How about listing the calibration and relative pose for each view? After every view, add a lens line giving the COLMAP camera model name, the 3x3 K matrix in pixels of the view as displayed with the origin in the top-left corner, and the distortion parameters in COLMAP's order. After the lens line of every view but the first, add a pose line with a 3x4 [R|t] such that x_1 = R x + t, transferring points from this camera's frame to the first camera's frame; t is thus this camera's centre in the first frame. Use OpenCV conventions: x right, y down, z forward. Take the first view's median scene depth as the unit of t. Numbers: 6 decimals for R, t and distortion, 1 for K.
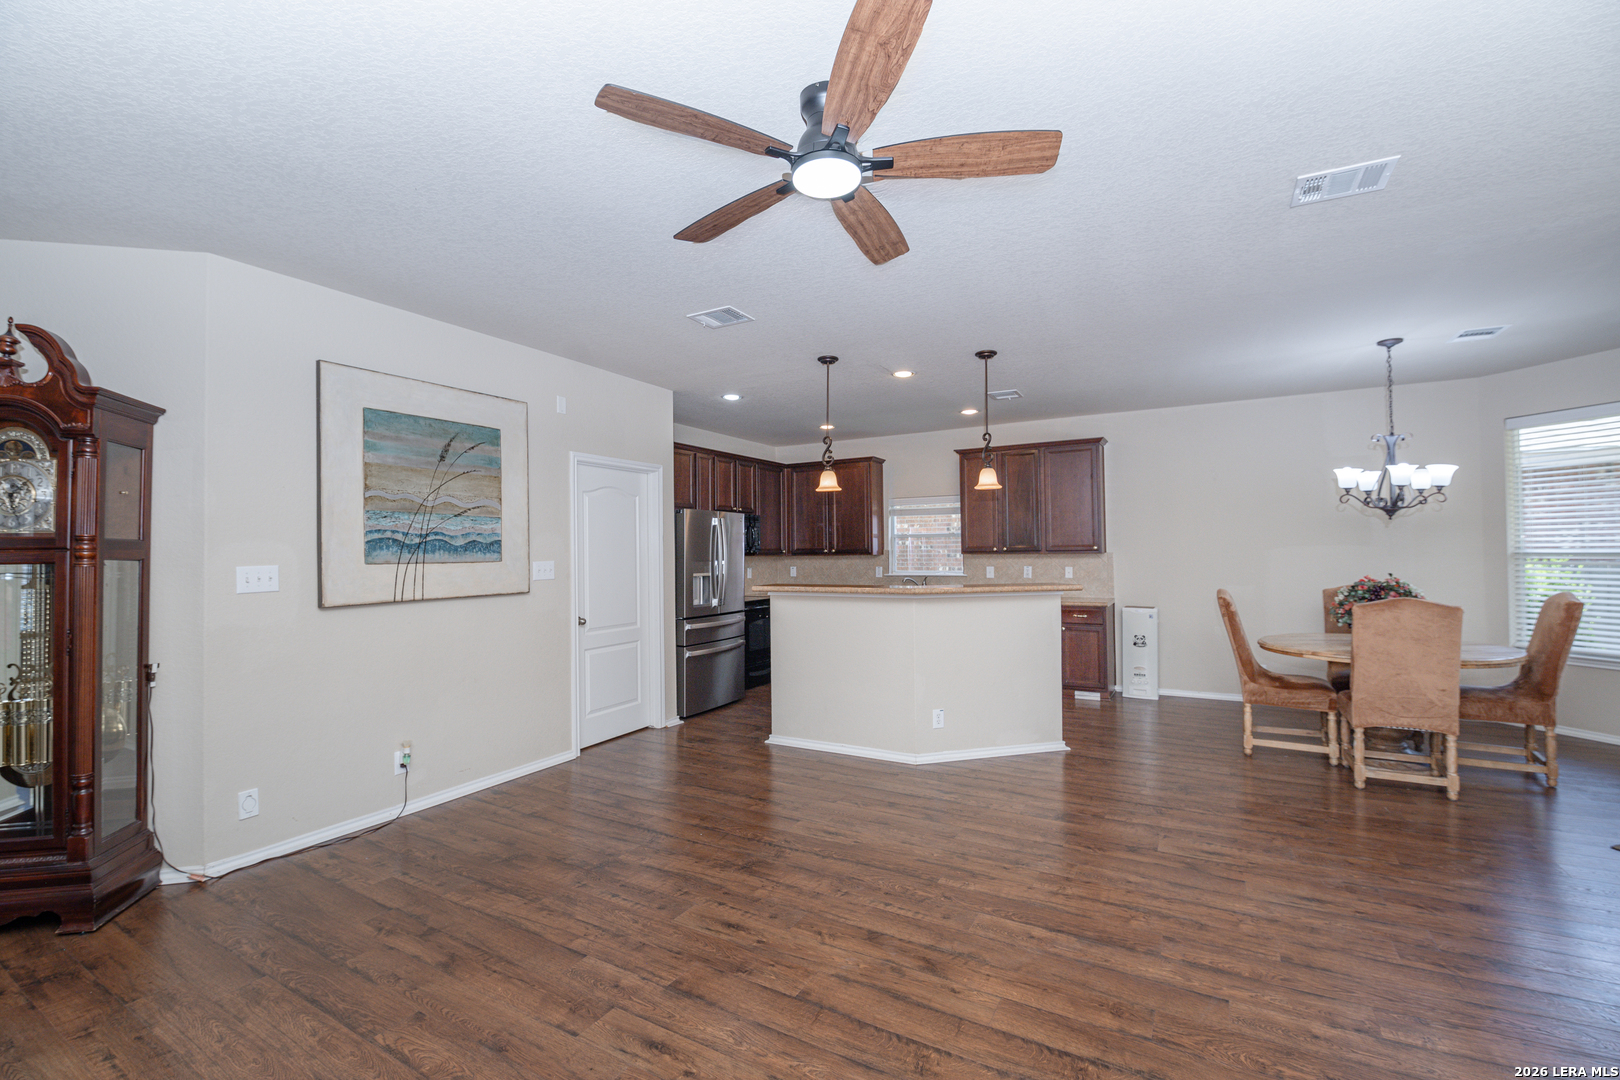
lens RADIAL K [[703.1, 0, 800.6], [0, 703.1, 528.2], [0, 0, 1]] dist [-0.005340, -0.008176]
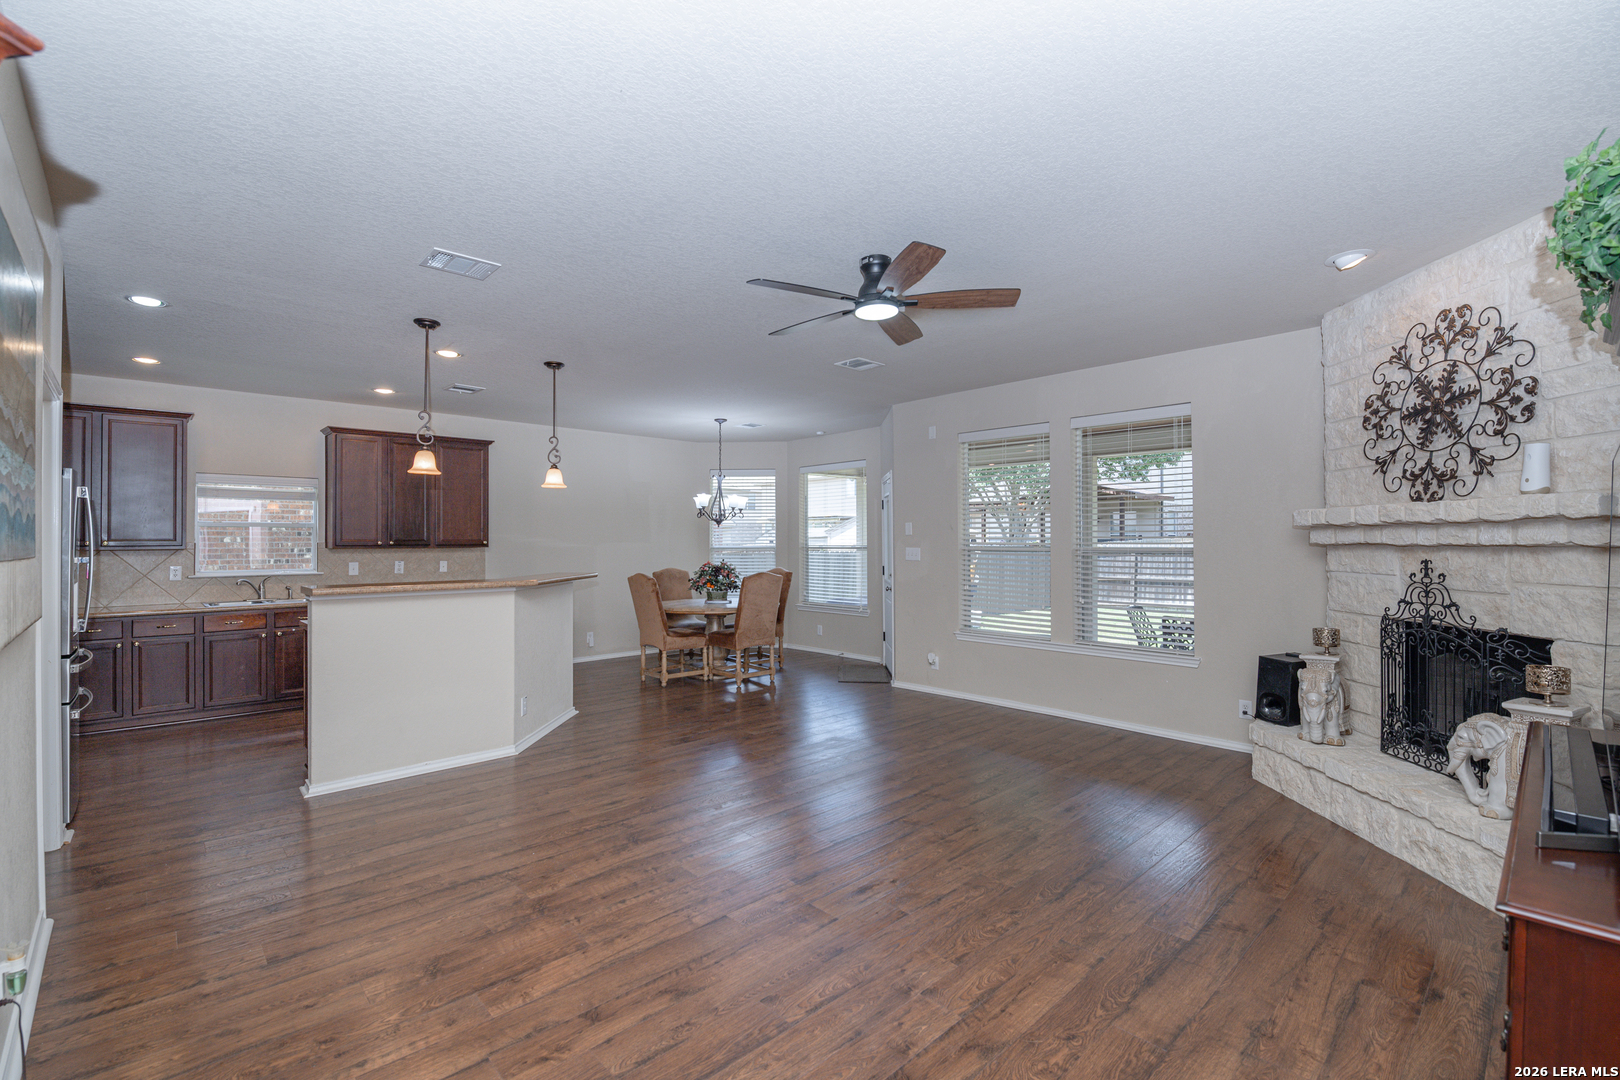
lens RADIAL K [[703.1, 0, 813.1], [0, 703.1, 533.7], [0, 0, 1]] dist [-0.005340, -0.008176]
pose [[0.283678, 0.022339, 0.958659, -0.981481], [-0.033032, 0.999363, -0.013513, 0.024004], [-0.958351, -0.027834, 0.284235, 0.432035]]
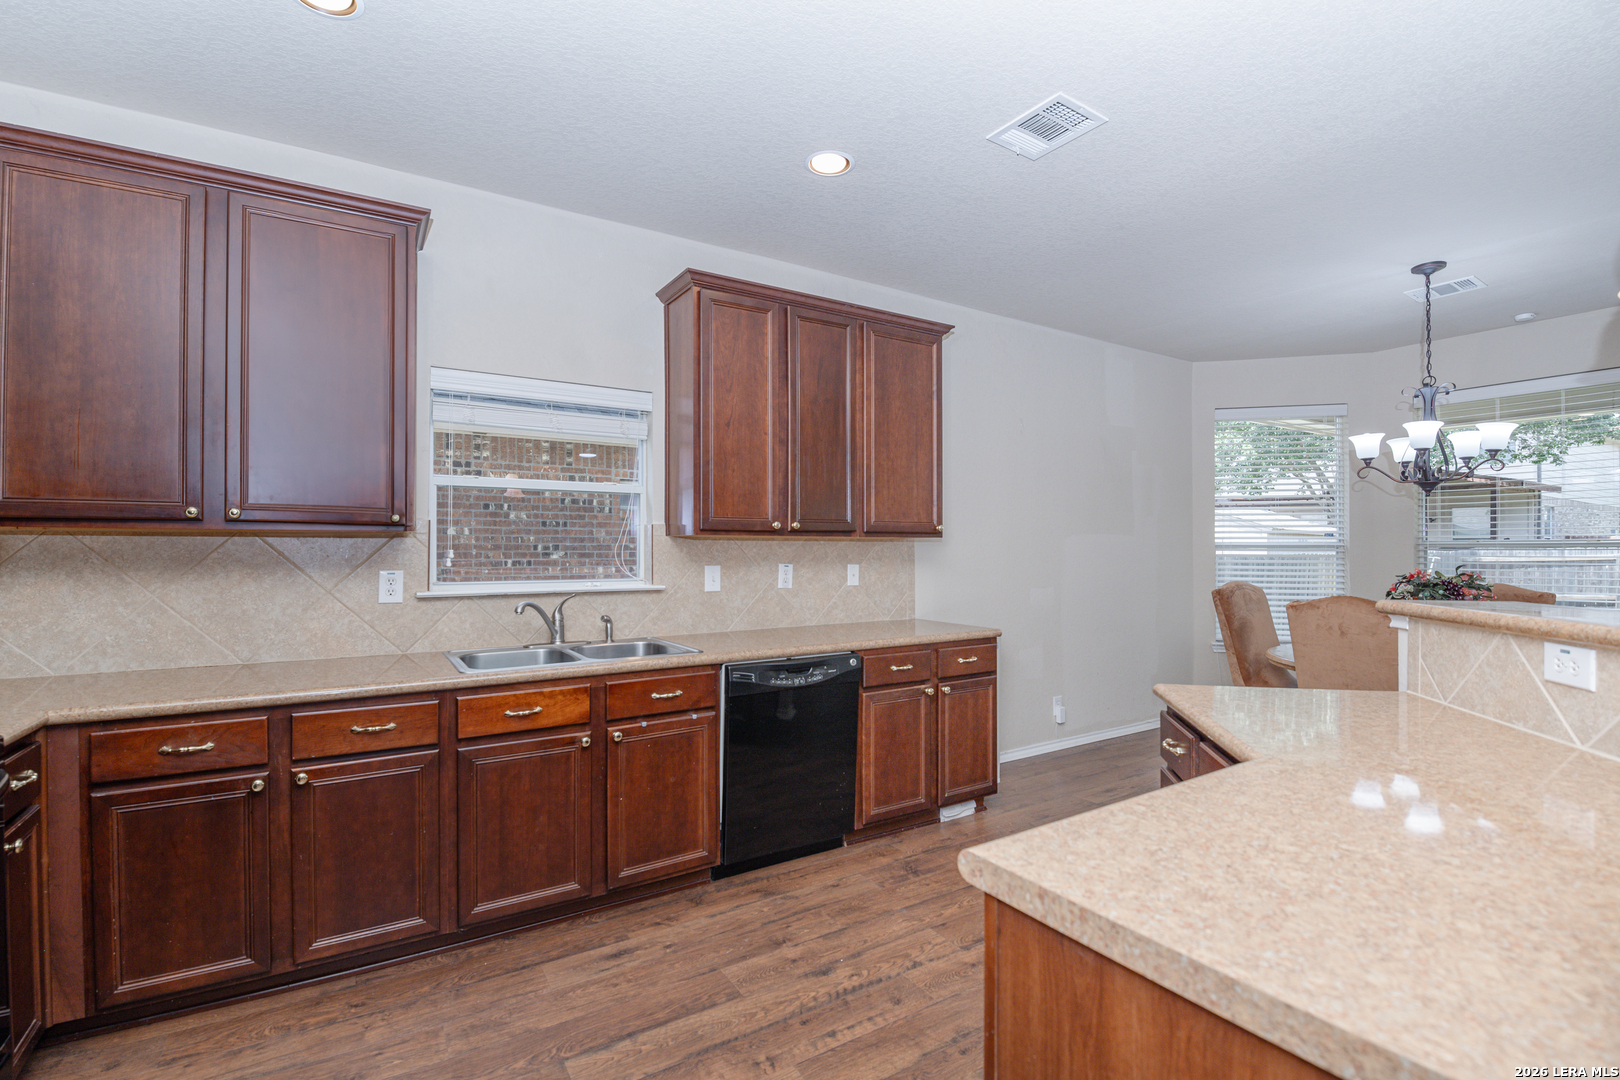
lens RADIAL K [[703.1, 0, 793.7], [0, 703.1, 537.8], [0, 0, 1]] dist [-0.005340, -0.008176]
pose [[0.489507, 0.026151, 0.871607, -0.219264], [-0.040134, 0.999167, -0.007439, 0.088637], [-0.871075, -0.031340, 0.490148, 1.716075]]
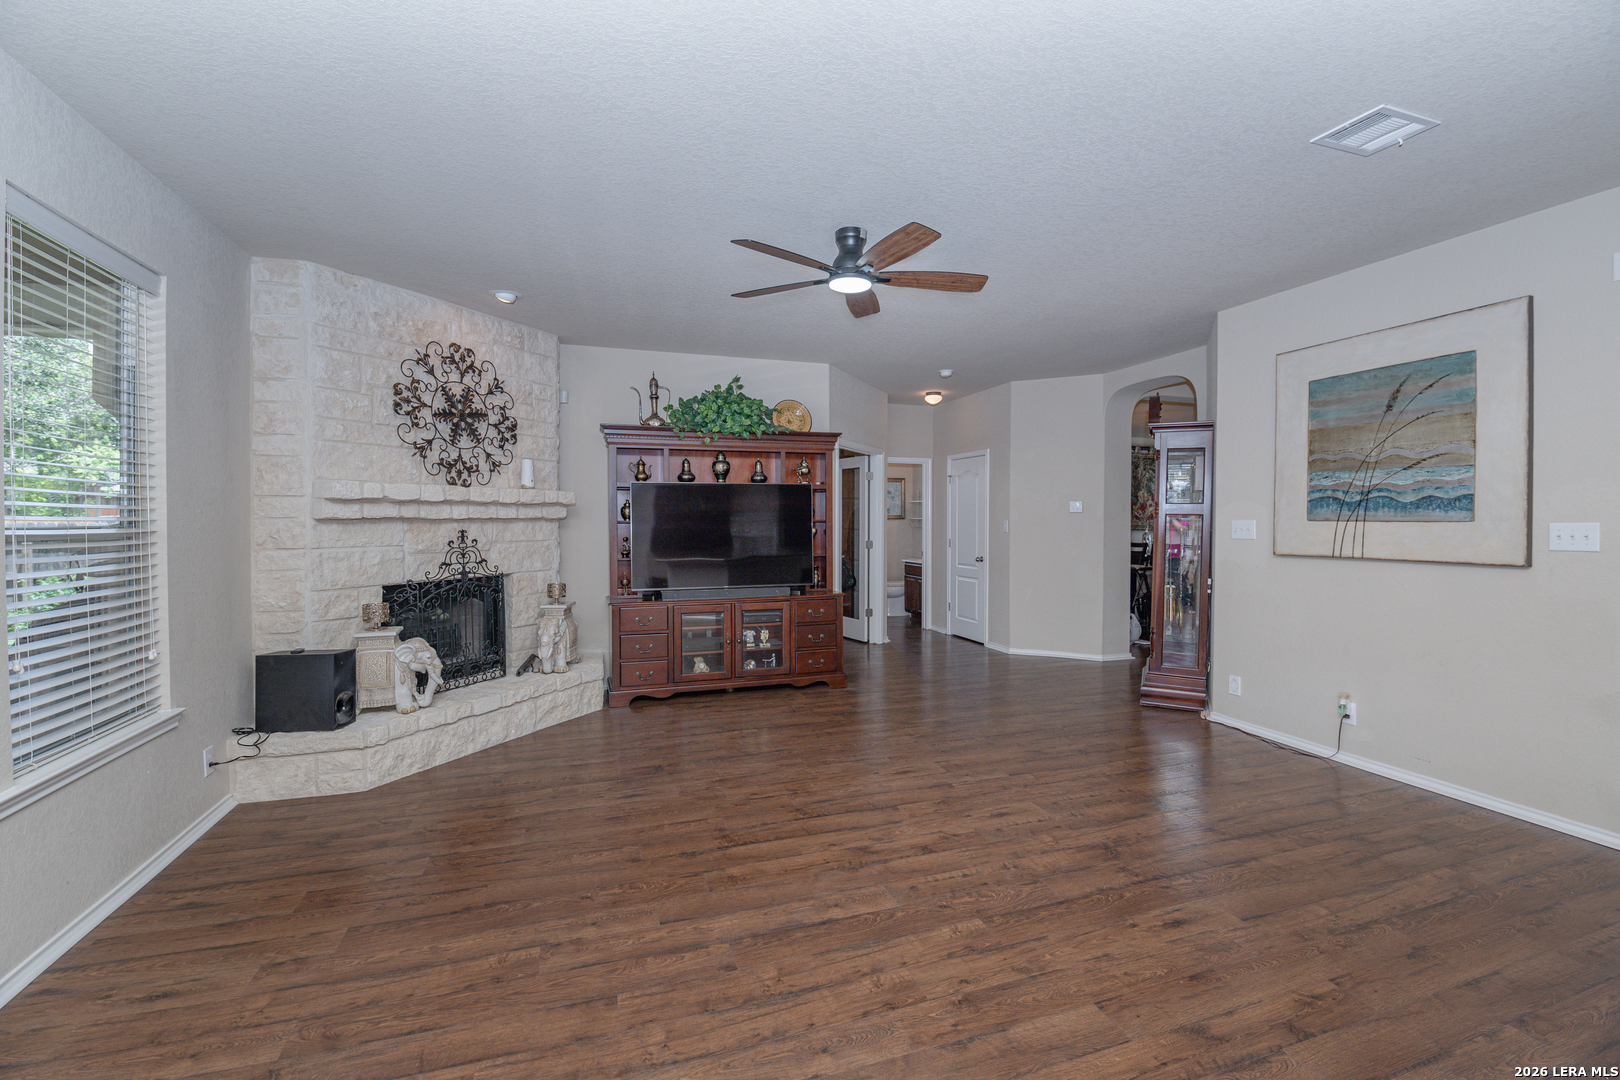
lens RADIAL K [[703.1, 0, 808.2], [0, 703.1, 527.3], [0, 0, 1]] dist [-0.005340, -0.008176]
pose [[-0.666135, 0.024480, -0.745430, 0.840662], [0.035291, 0.999376, 0.001282, 0.035372], [0.744996, -0.025452, -0.666583, 1.276488]]
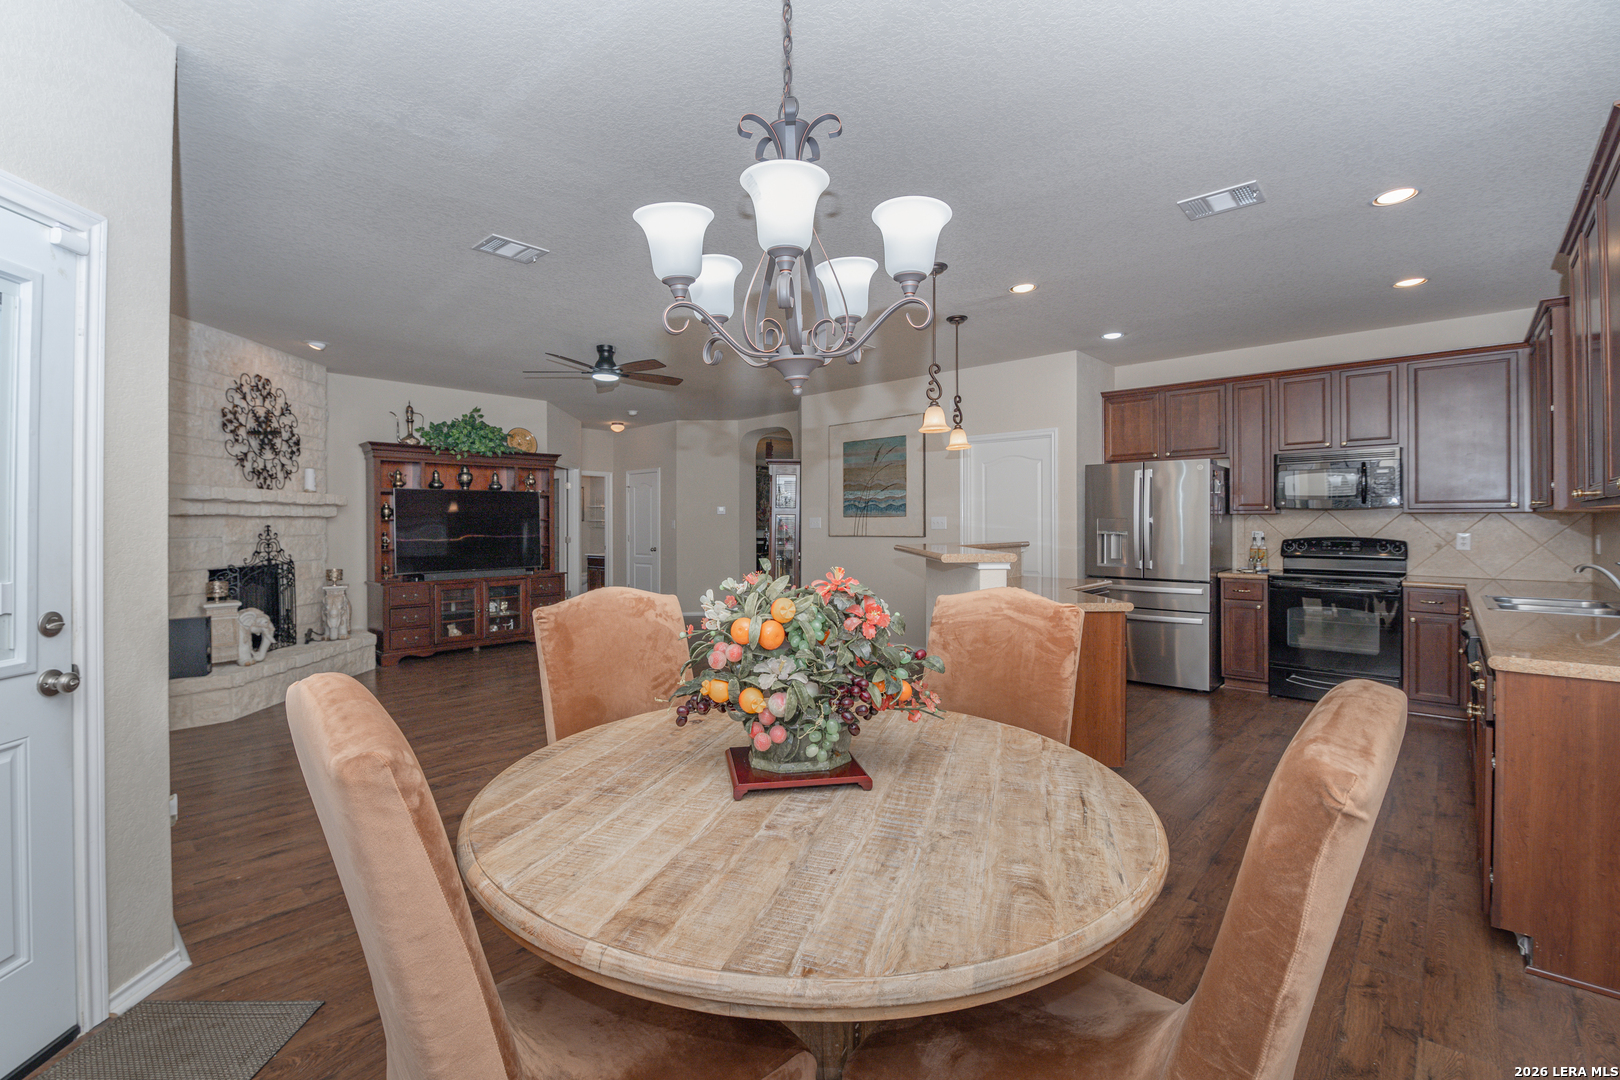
lens RADIAL K [[703.1, 0, 798.1], [0, 703.1, 525.3], [0, 0, 1]] dist [-0.005340, -0.008176]
pose [[-0.235282, 0.018388, -0.971753, 1.619737], [0.041134, 0.999114, 0.008947, 0.056713], [0.971056, -0.037867, -0.235830, 1.512086]]
